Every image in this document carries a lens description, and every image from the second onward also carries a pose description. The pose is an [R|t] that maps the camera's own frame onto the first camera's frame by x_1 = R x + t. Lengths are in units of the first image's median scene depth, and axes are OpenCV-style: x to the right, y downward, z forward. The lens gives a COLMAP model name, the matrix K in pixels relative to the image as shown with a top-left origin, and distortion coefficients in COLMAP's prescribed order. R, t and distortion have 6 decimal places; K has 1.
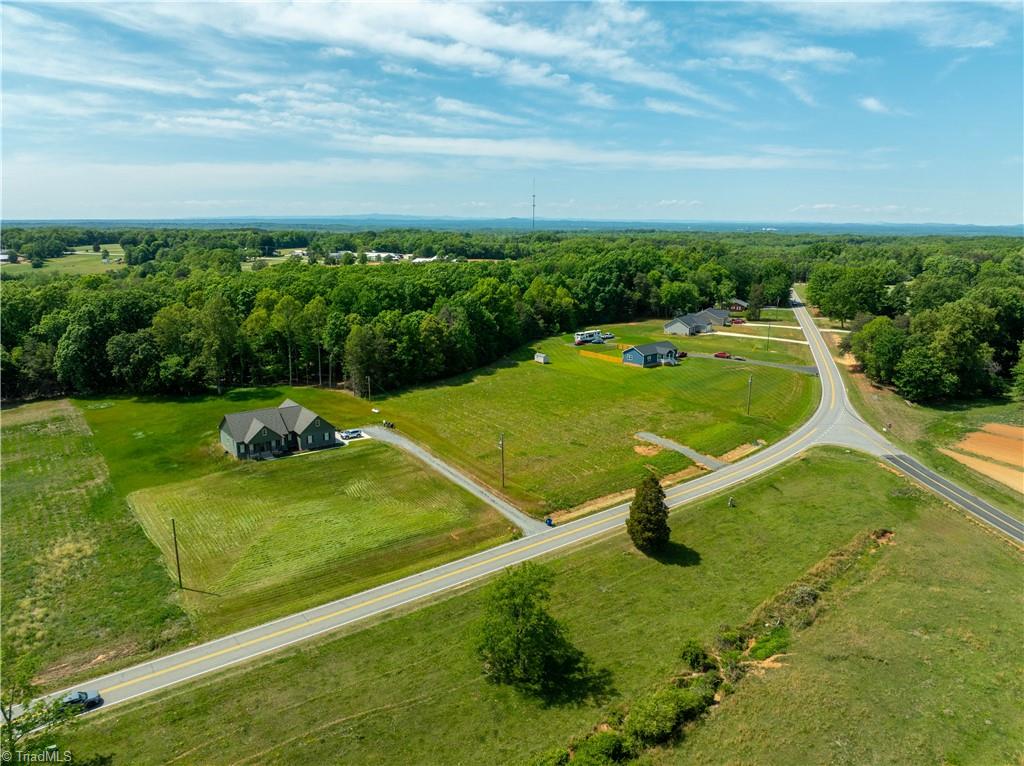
lens RADIAL K [[711.9, 0, 512.0], [0, 711.9, 383.0], [0, 0, 1]] dist [-0.044138, 0.002623]
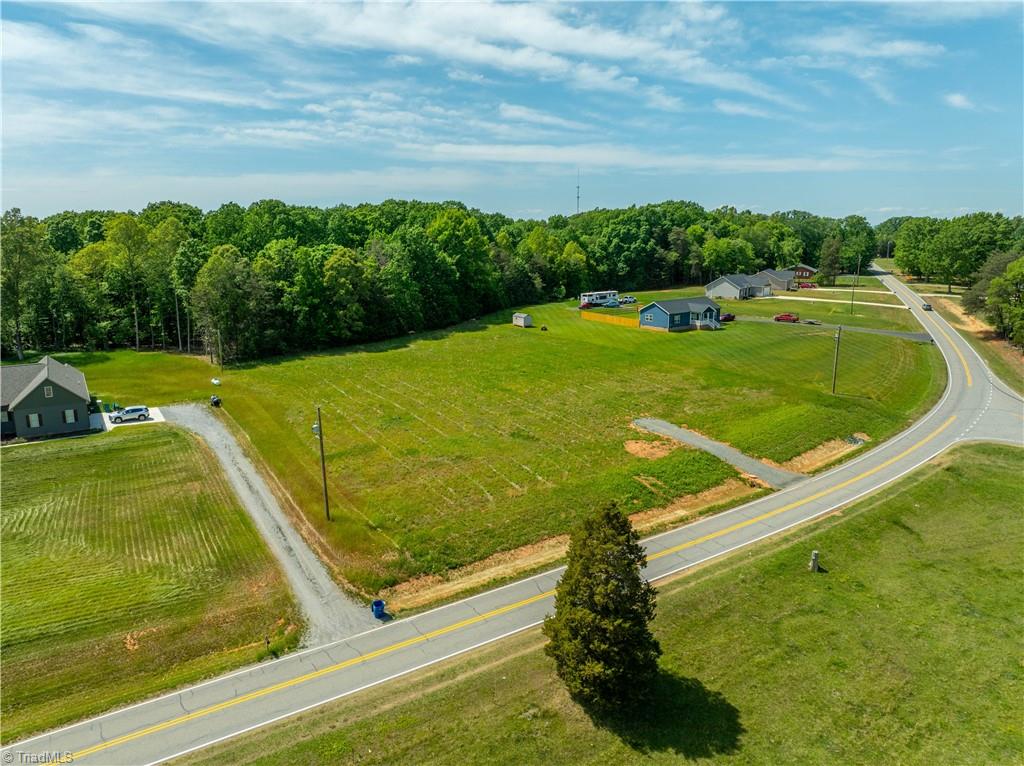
lens RADIAL K [[711.9, 0, 512.0], [0, 711.9, 383.0], [0, 0, 1]] dist [-0.044138, 0.002623]
pose [[0.997123, 0.003999, -0.075693, 0.122811], [-0.004682, 0.999950, -0.008844, 0.048379], [0.075654, 0.009173, 0.997092, 0.438814]]
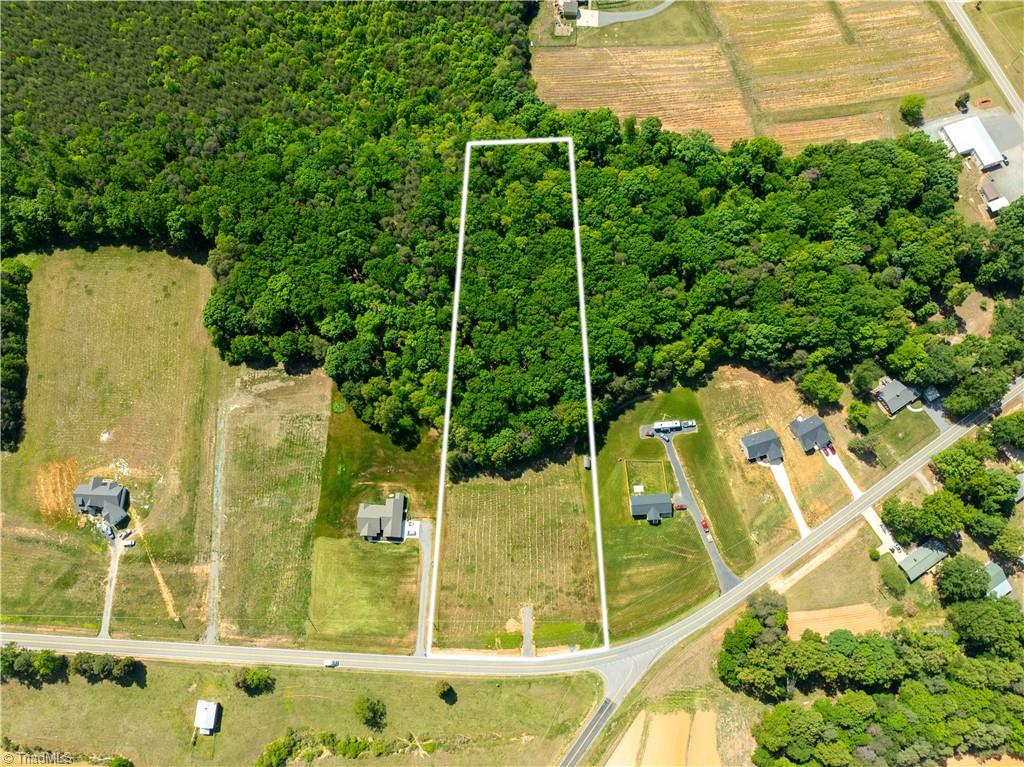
lens RADIAL K [[711.9, 0, 512.0], [0, 711.9, 383.5], [0, 0, 1]] dist [-0.044138, 0.002623]
pose [[0.775869, 0.601926, -0.188977, 0.147498], [-0.126620, 0.442010, 0.888029, -2.037470], [0.618057, -0.665066, 0.419158, 0.571118]]
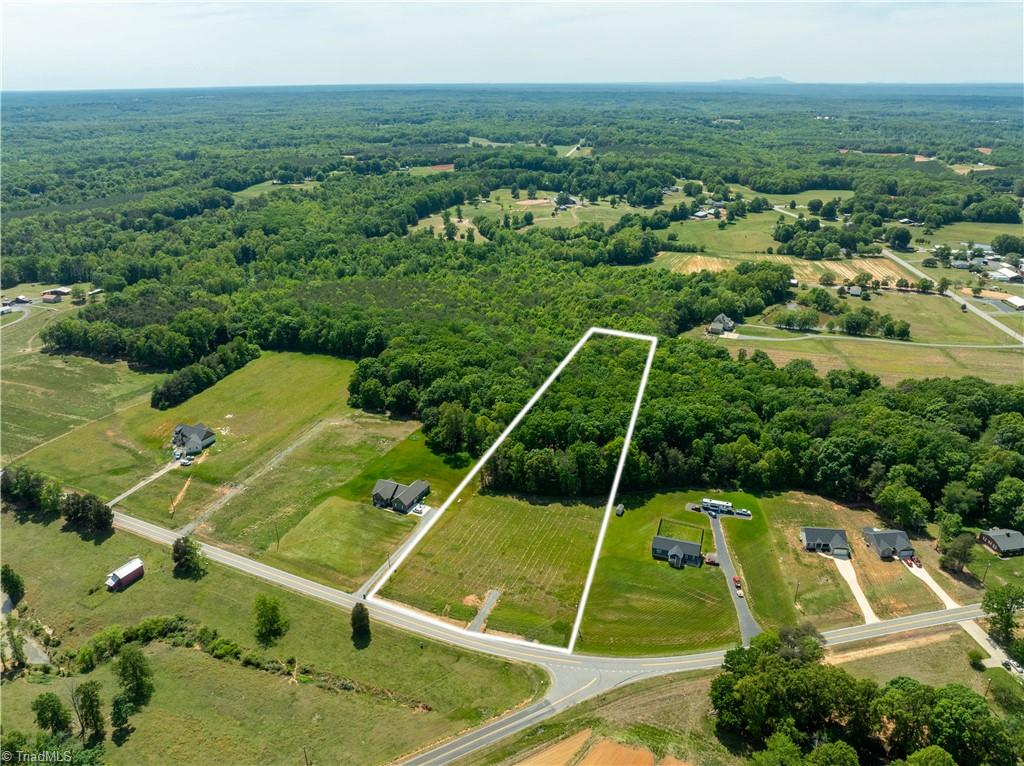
lens RADIAL K [[722.9, 0, 512.0], [0, 722.9, 383.0], [0, 0, 1]] dist [-0.061436, 0.031831]
pose [[0.454646, 0.335762, -0.824961, 1.459434], [-0.180545, 0.941736, 0.283789, -0.894816], [0.872182, 0.019919, 0.488776, 0.205876]]
